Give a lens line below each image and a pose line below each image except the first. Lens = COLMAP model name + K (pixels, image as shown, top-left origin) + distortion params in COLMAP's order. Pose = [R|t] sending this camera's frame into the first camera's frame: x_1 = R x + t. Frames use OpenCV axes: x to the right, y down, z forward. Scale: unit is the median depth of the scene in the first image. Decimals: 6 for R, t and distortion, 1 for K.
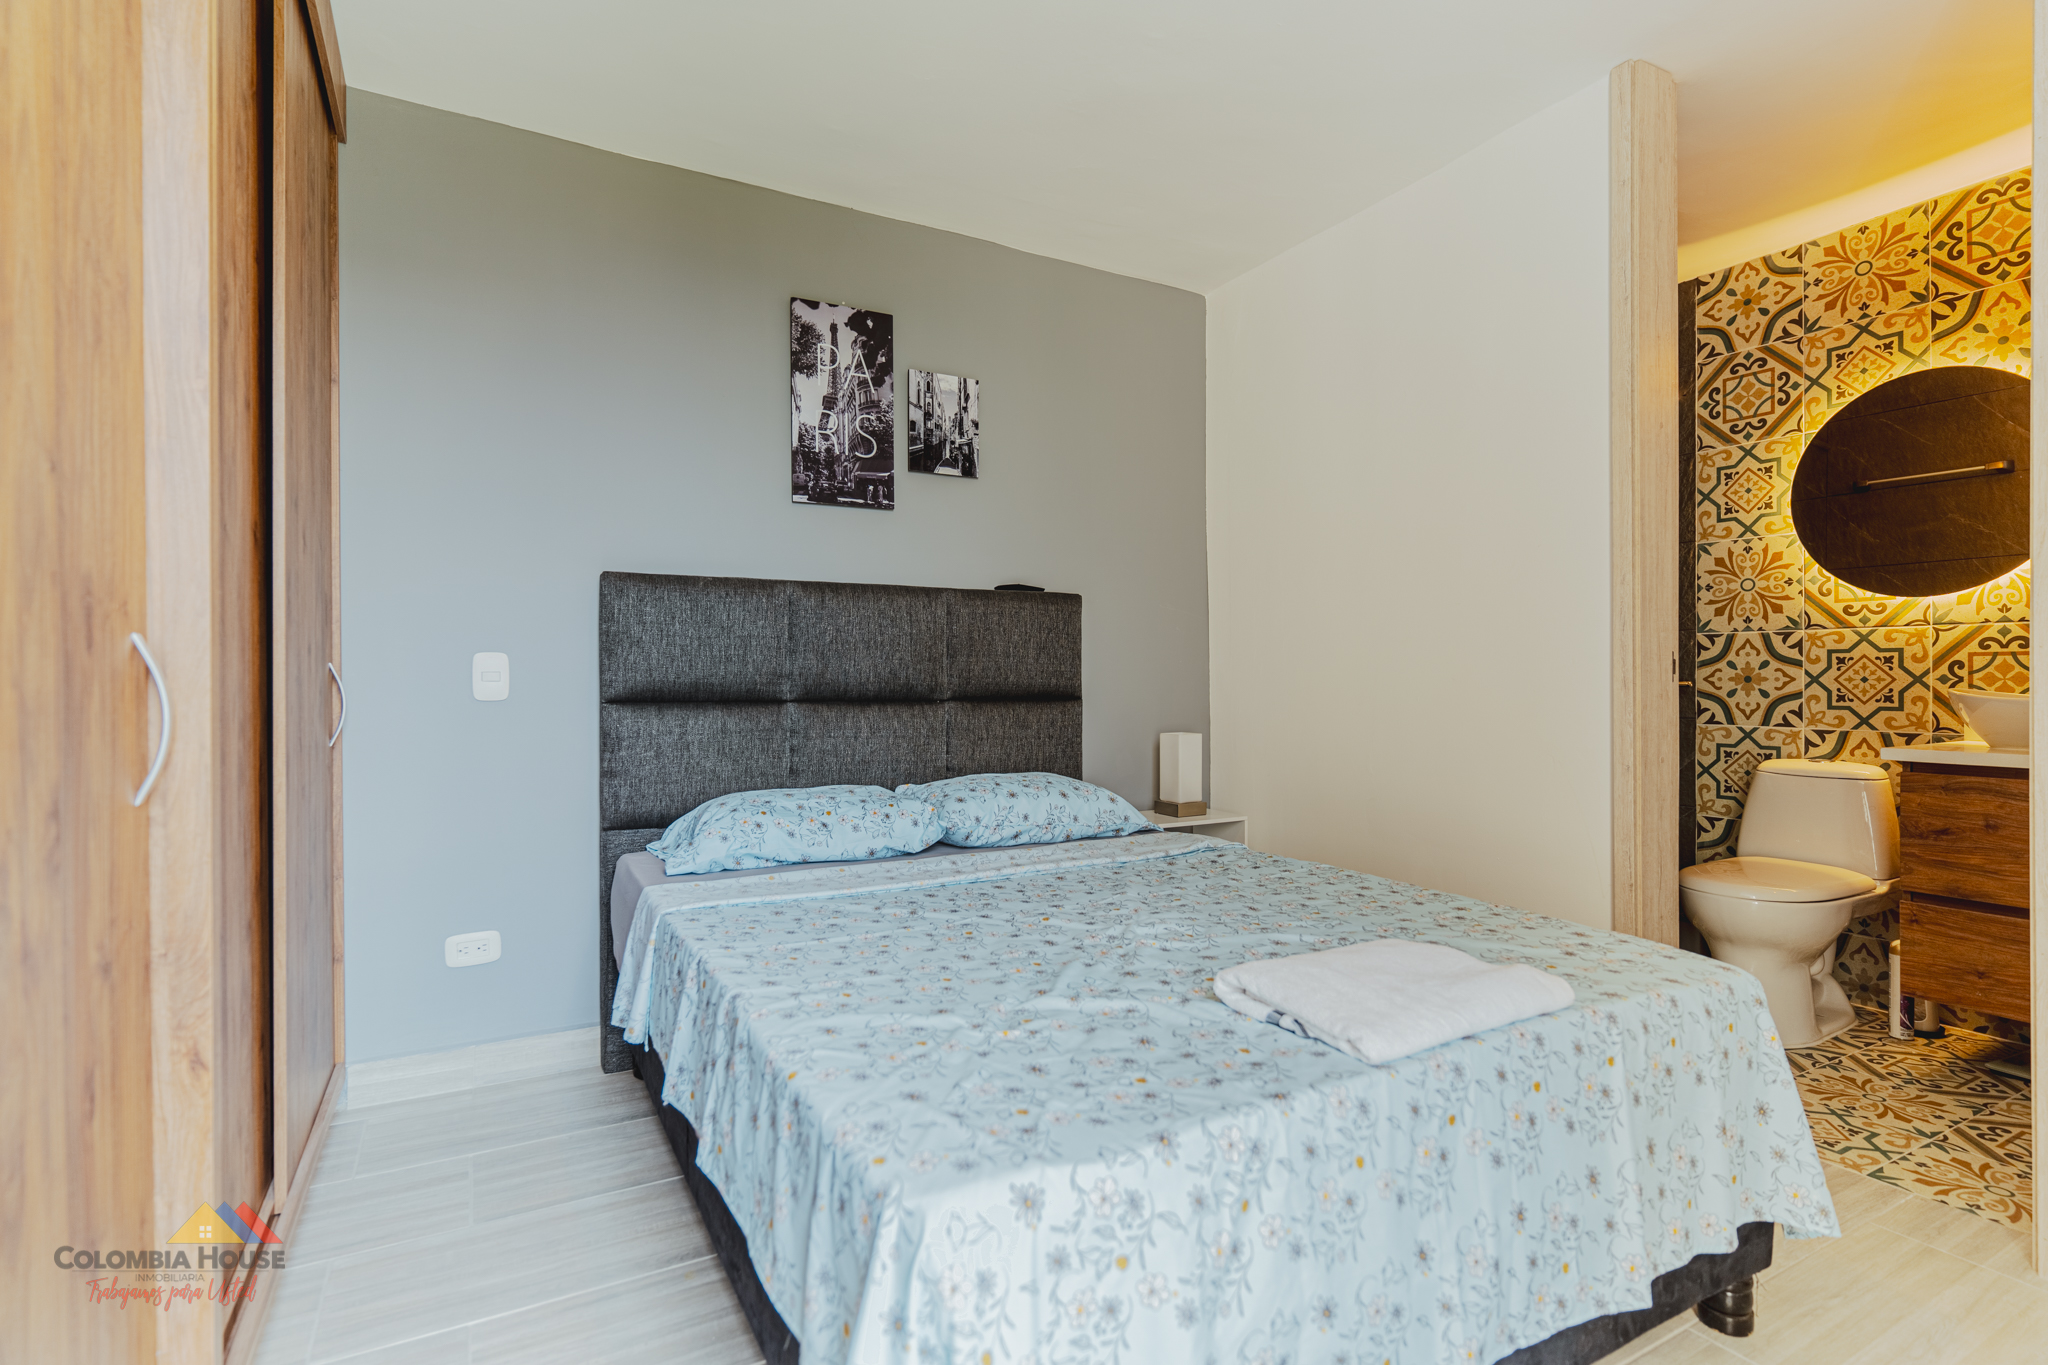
lens RADIAL K [[987.7, 0, 1021.5], [0, 987.7, 675.6], [0, 0, 1]] dist [-0.001671, 0.000522]
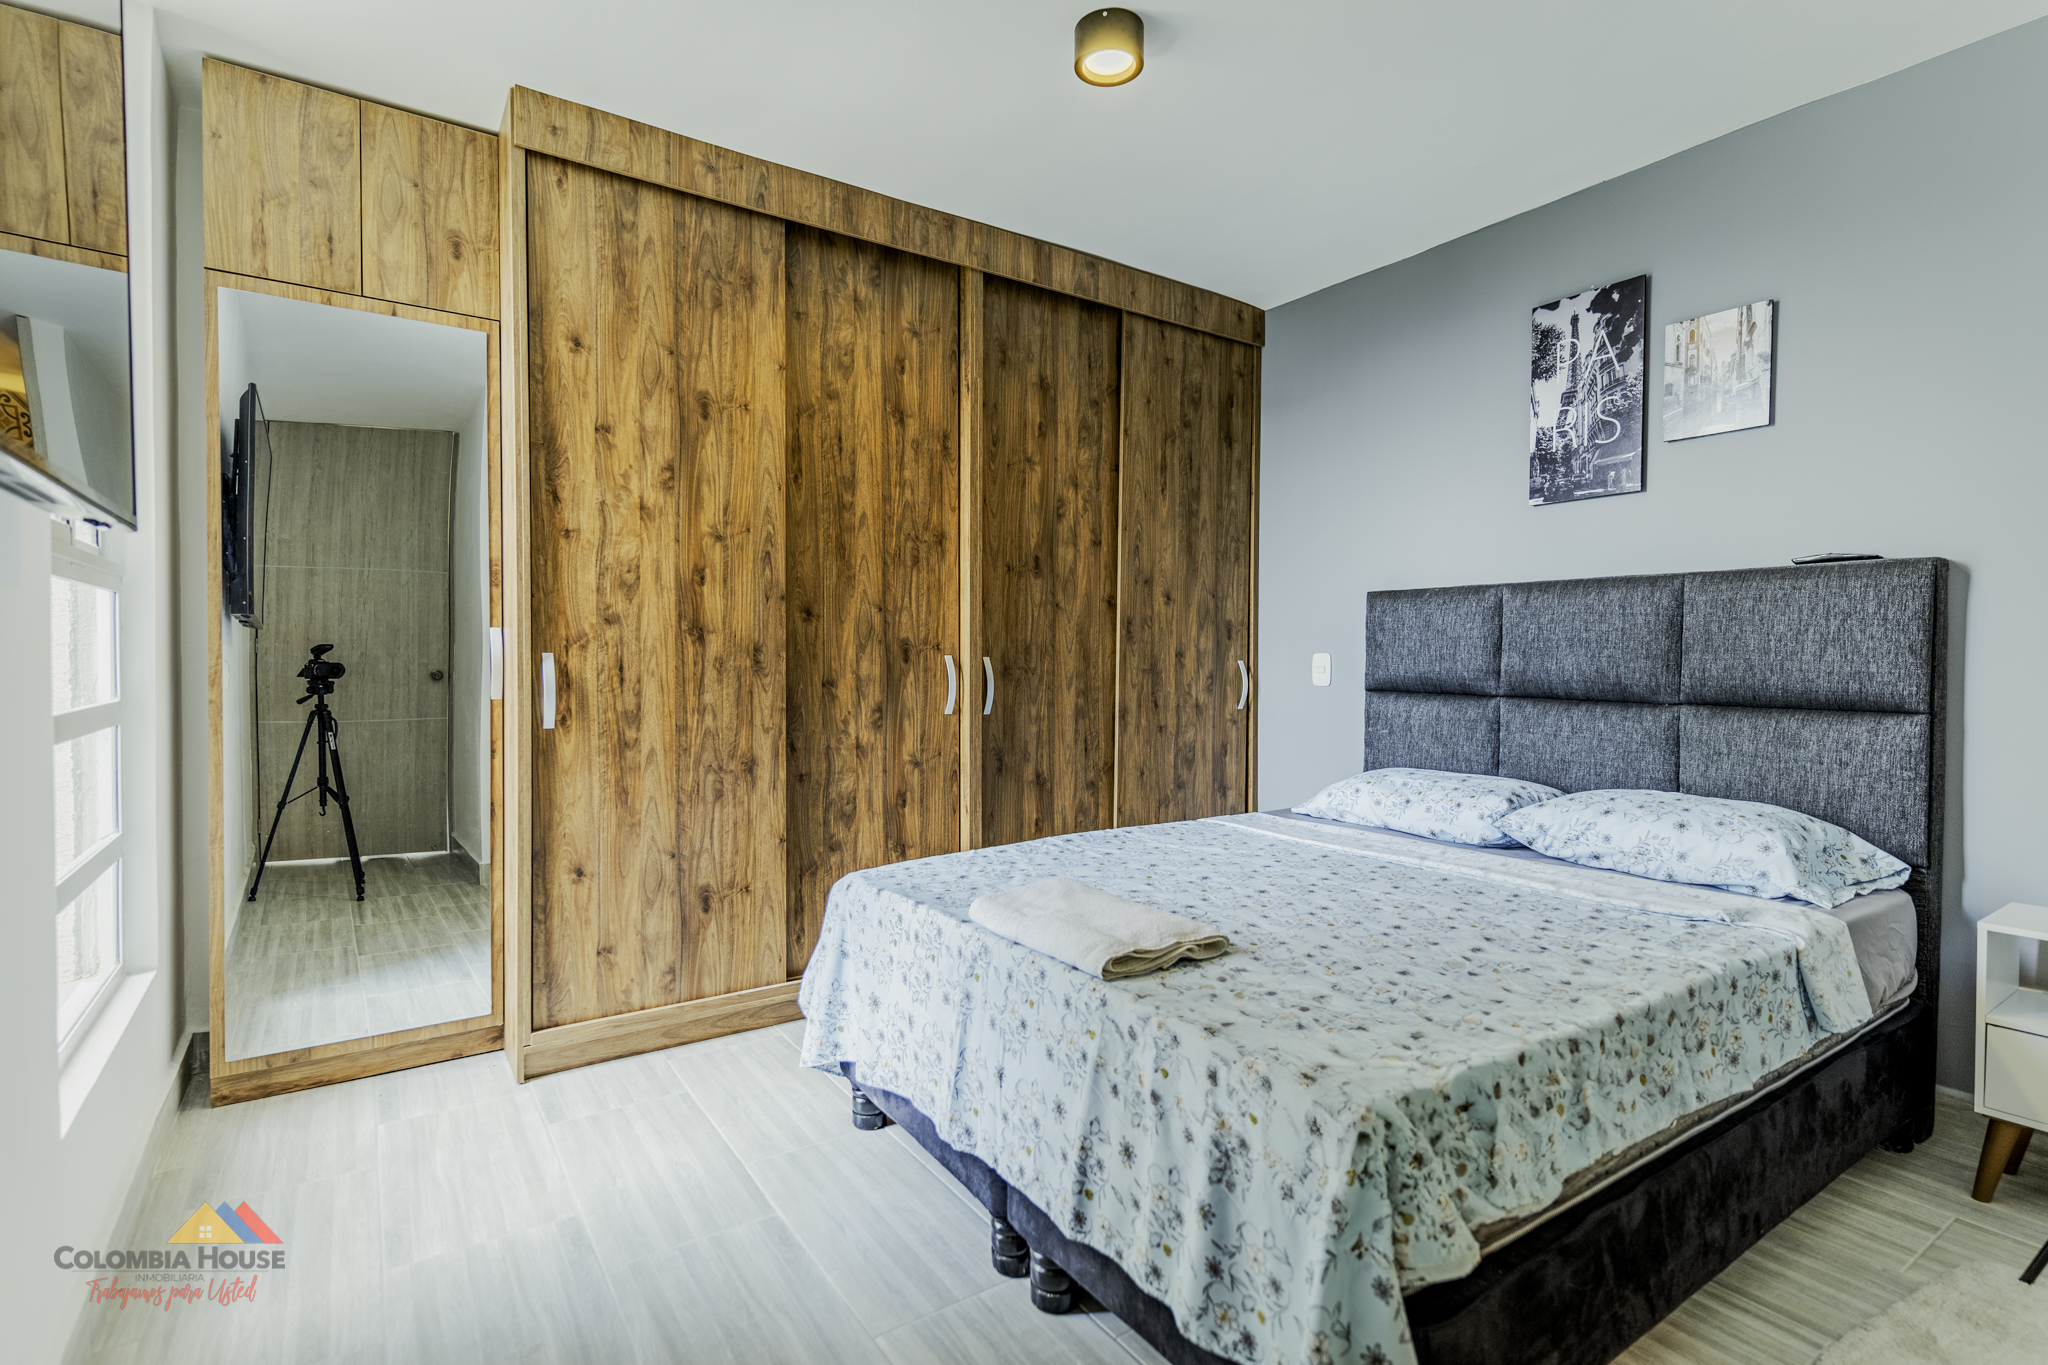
lens RADIAL K [[977.9, 0, 1023.9], [0, 977.9, 677.6], [0, 0, 1]] dist [0.004186, 0.000249]
pose [[0.086392, 0.022007, -0.996018, 0.749432], [-0.004595, 0.999754, 0.021691, -0.014440], [0.996251, 0.002703, 0.086472, 0.373714]]
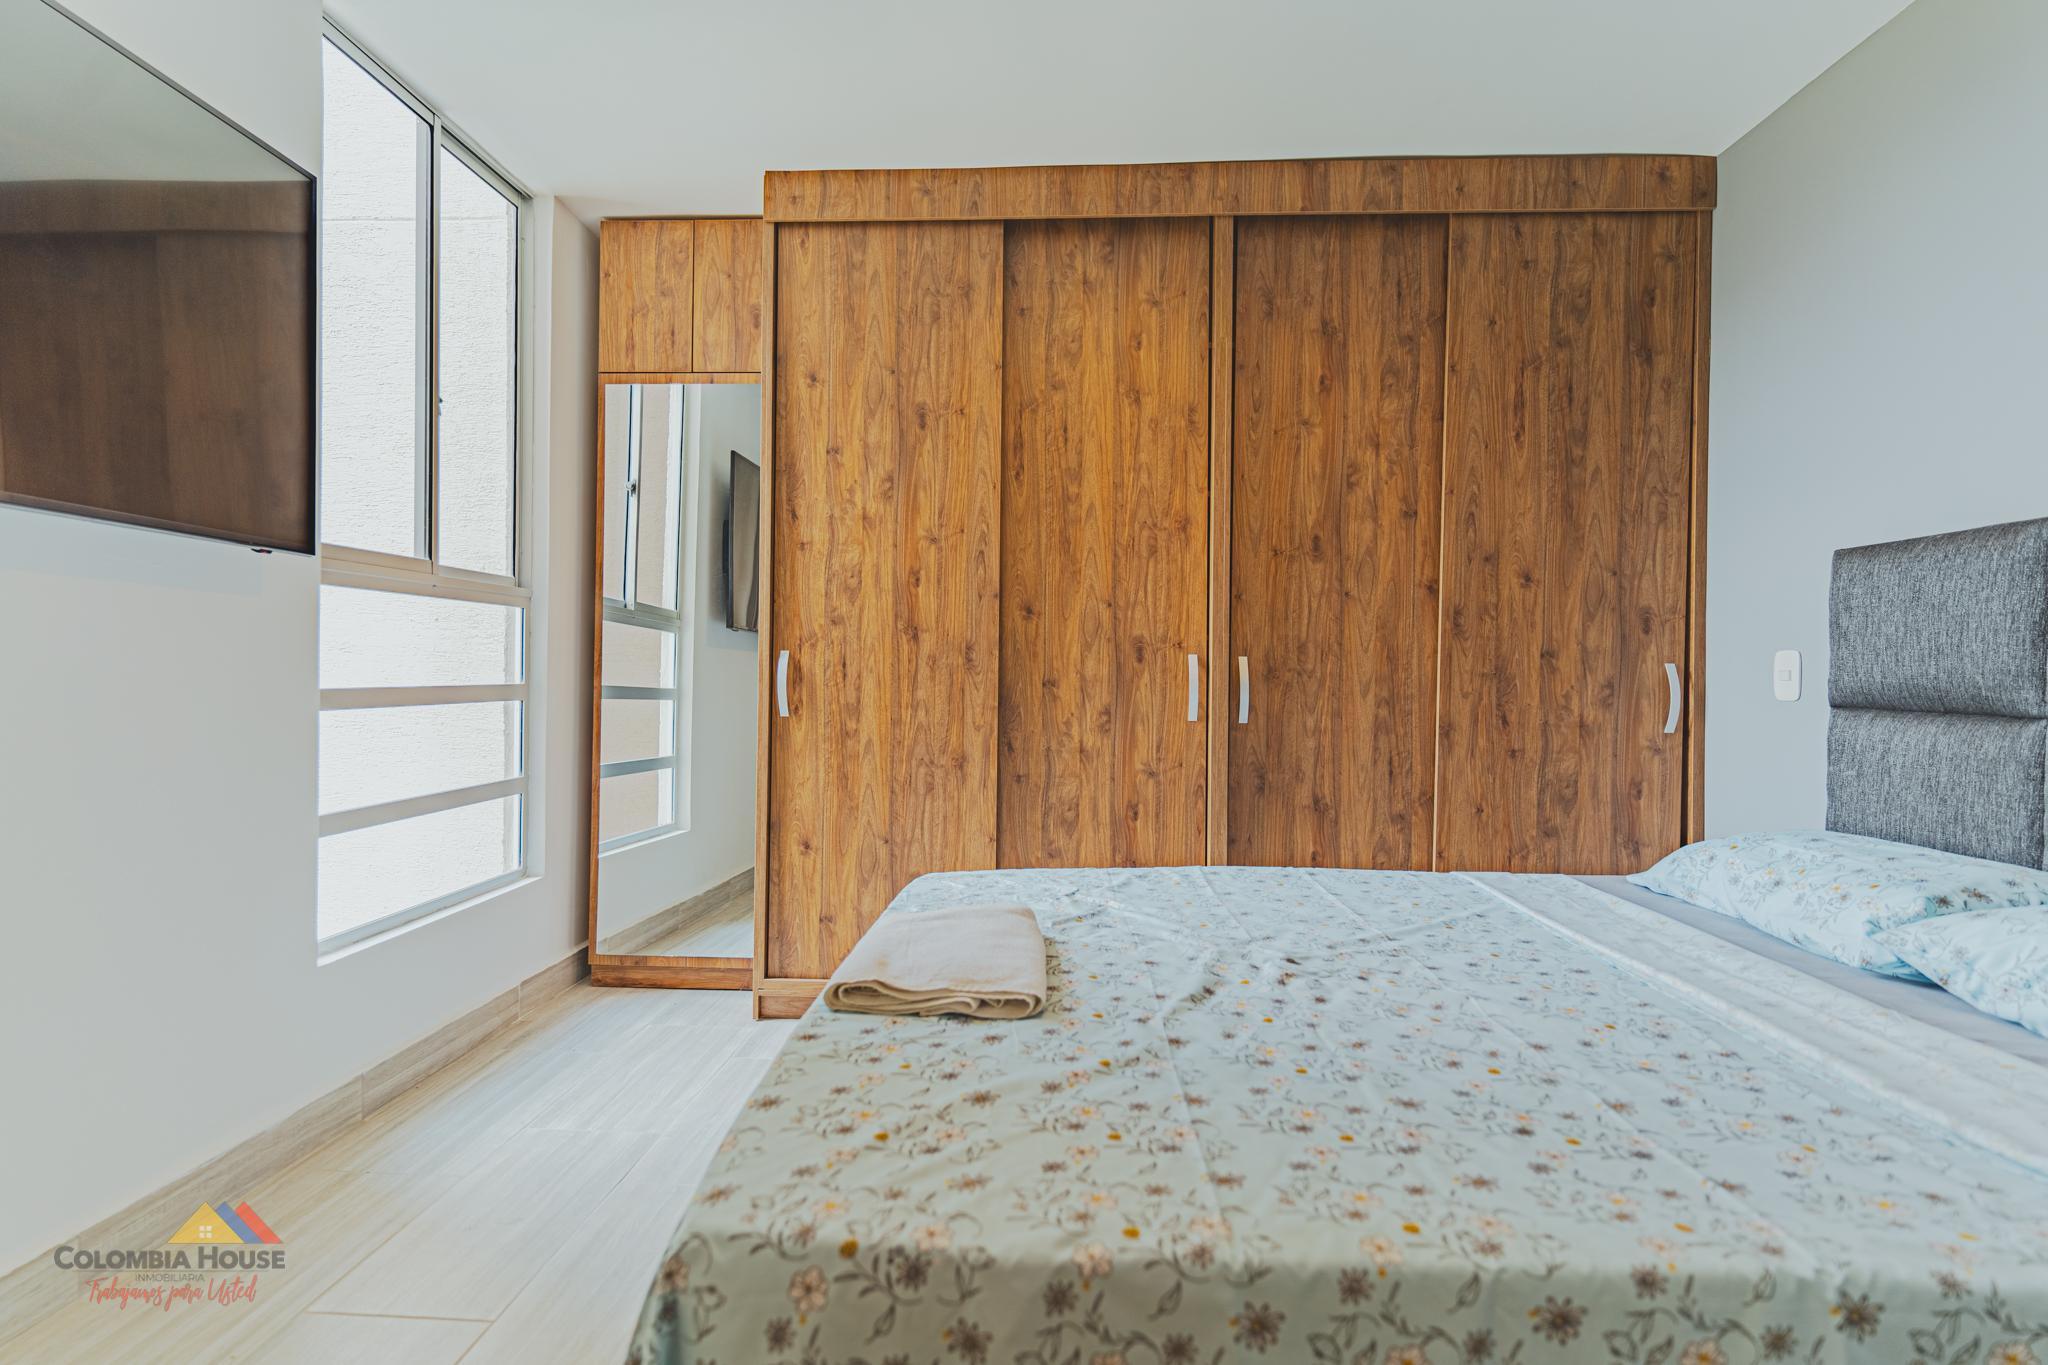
lens RADIAL K [[987.7, 0, 1021.5], [0, 987.7, 675.6], [0, 0, 1]] dist [-0.001671, 0.000522]
pose [[-0.537839, -0.001902, -0.843046, 0.572914], [-0.009218, 0.999951, 0.003625, 0.003546], [0.842997, 0.009721, -0.537830, 0.764023]]
